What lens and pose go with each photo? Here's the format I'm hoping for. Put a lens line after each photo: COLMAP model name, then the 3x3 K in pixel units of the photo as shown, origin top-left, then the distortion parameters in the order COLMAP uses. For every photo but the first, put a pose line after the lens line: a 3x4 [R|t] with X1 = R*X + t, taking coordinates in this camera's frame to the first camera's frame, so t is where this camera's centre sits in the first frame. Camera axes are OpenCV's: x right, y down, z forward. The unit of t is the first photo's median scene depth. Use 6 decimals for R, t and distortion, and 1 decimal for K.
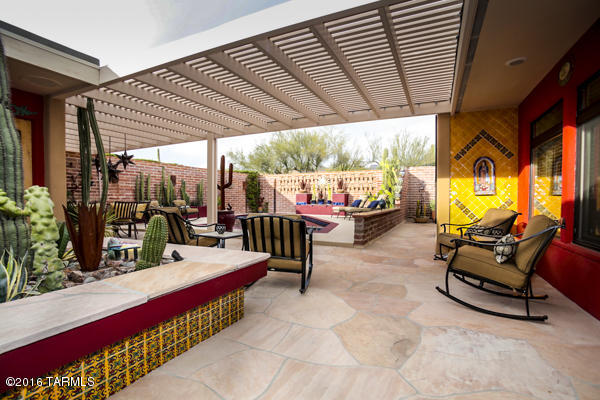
lens RADIAL K [[305.3, 0, 296.3], [0, 305.3, 202.7], [0, 0, 1]] dist [-0.068244, 0.024657]
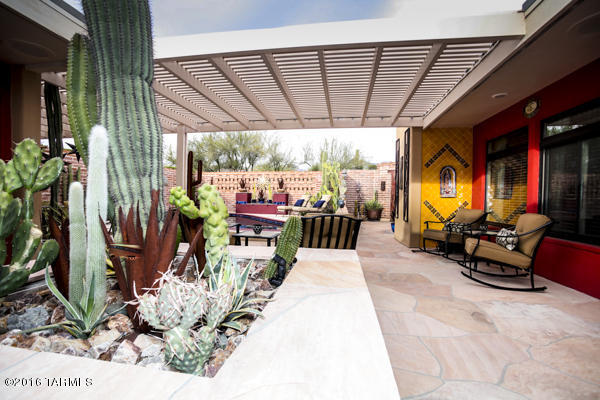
lens RADIAL K [[305.3, 0, 297.3], [0, 305.3, 202.2], [0, 0, 1]] dist [-0.068244, 0.024657]
pose [[0.954495, 0.008709, 0.298100, -0.312055], [-0.009194, 0.999958, 0.000226, -0.000818], [-0.298085, -0.002957, 0.954535, 0.012721]]
